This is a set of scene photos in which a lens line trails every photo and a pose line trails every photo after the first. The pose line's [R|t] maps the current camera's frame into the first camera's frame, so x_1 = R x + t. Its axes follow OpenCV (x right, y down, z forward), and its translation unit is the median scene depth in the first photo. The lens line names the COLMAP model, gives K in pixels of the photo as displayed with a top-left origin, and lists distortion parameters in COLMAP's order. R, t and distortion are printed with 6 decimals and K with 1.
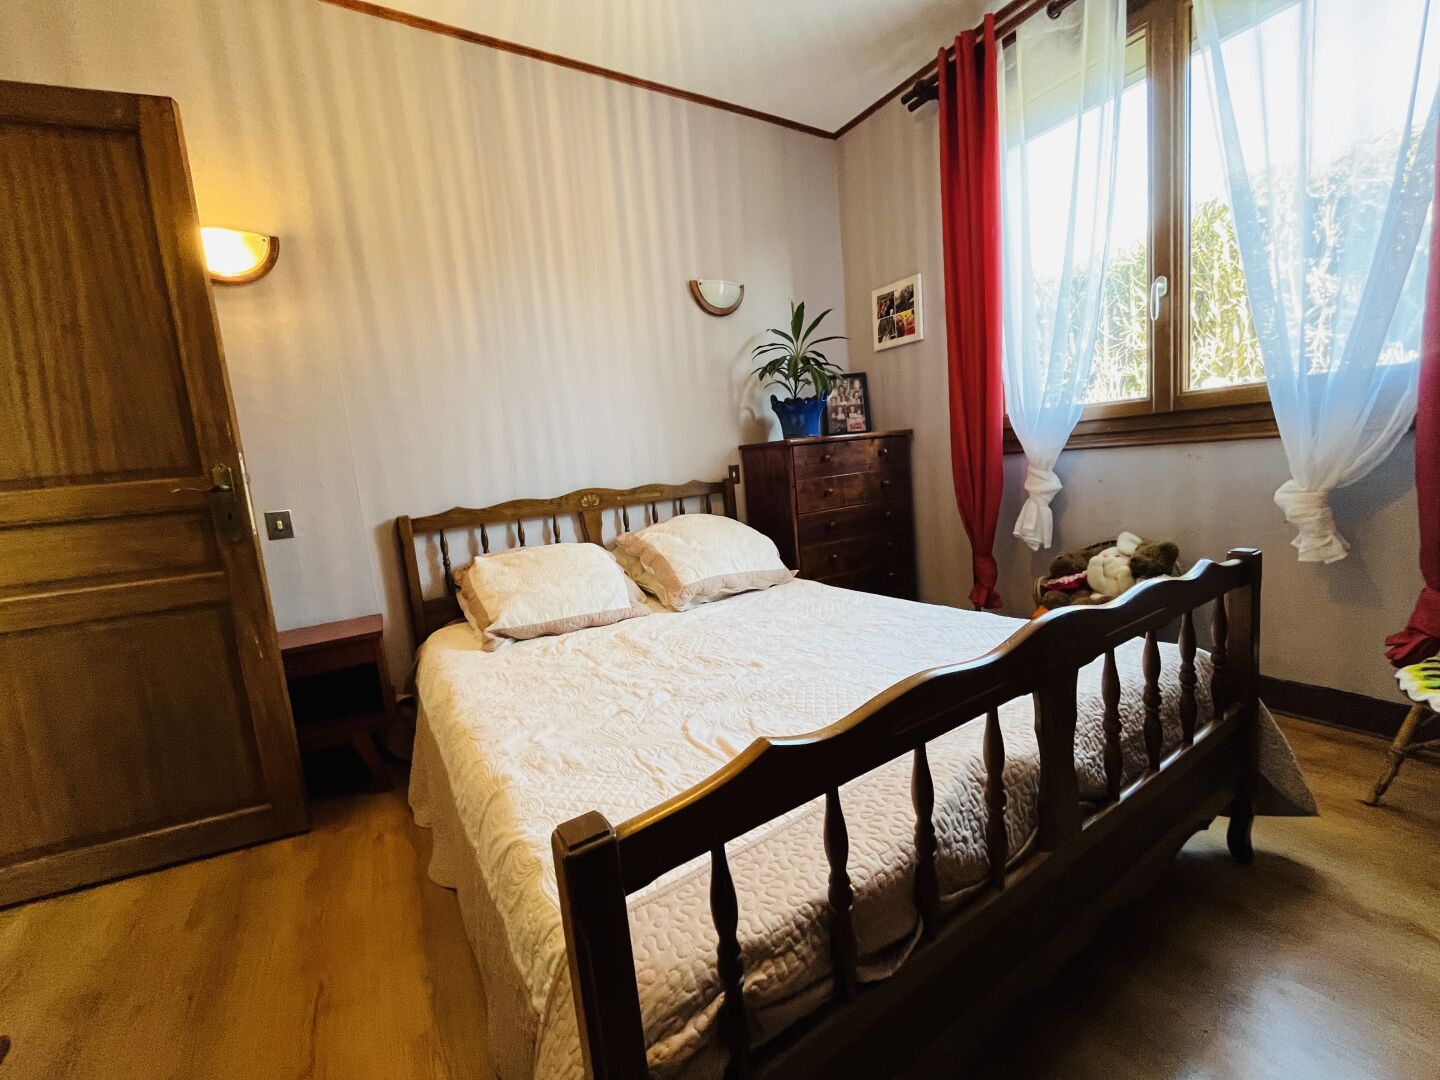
lens RADIAL K [[580.6, 0, 718.3], [0, 580.6, 535.7], [0, 0, 1]] dist [-0.002390, -0.000362]
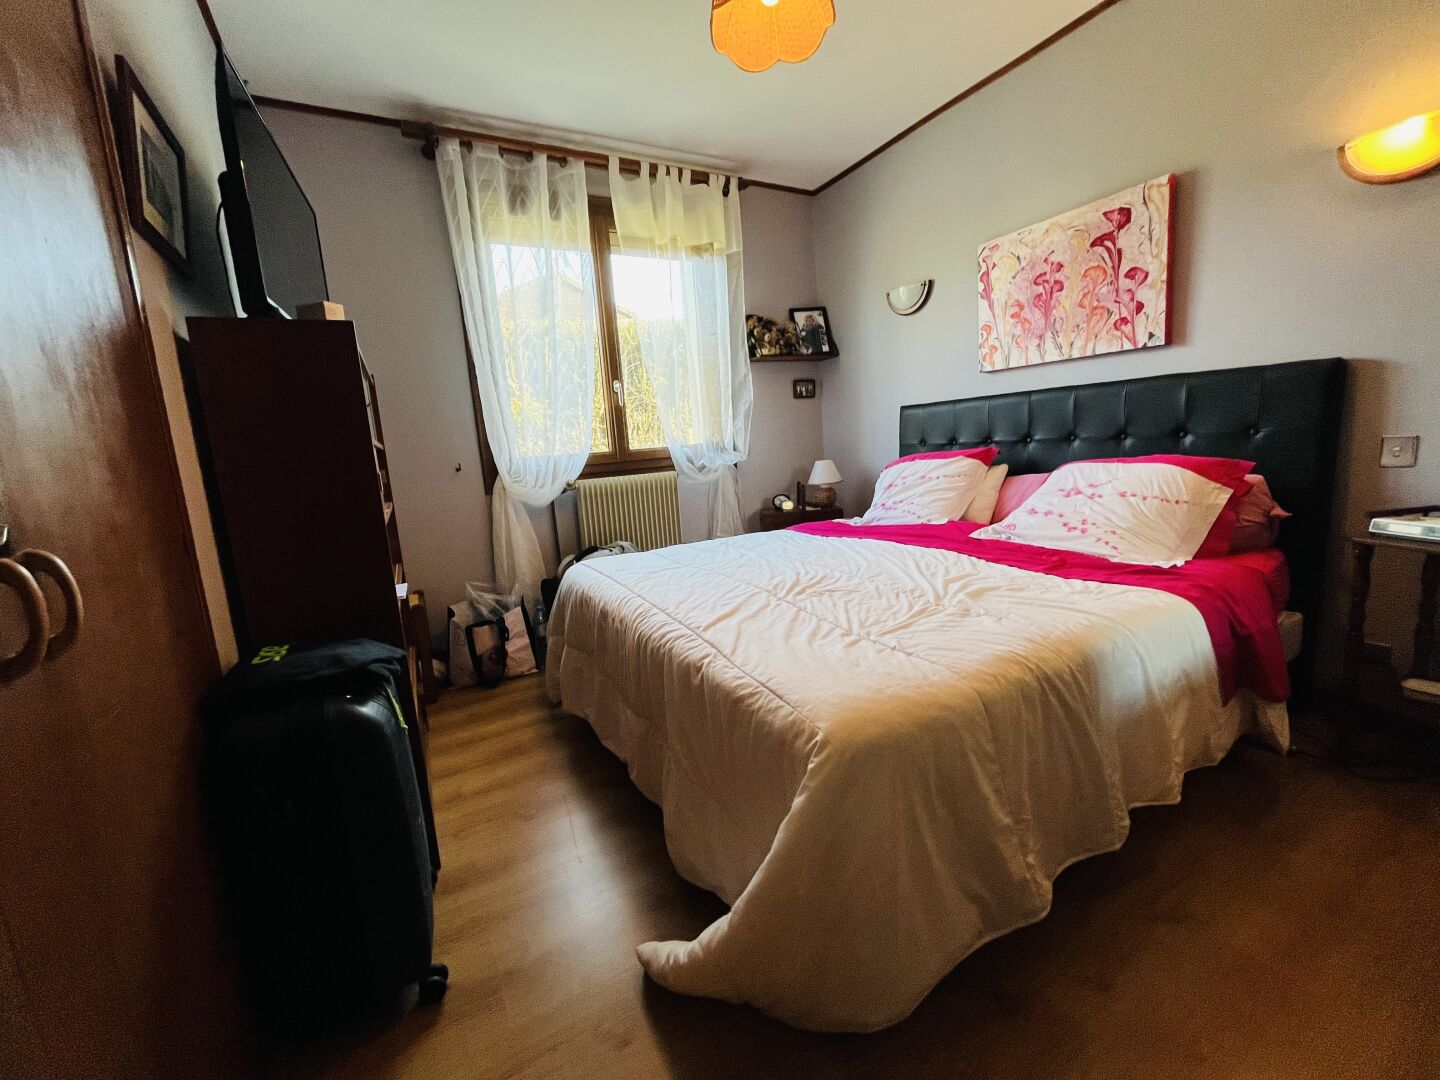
lens RADIAL K [[580.6, 0, 718.9], [0, 580.6, 538.4], [0, 0, 1]] dist [-0.002390, -0.000362]
pose [[0.064303, -0.065957, 0.995748, -0.963320], [0.193785, 0.979645, 0.052376, -0.024516], [-0.978934, 0.189593, 0.075775, 0.664395]]
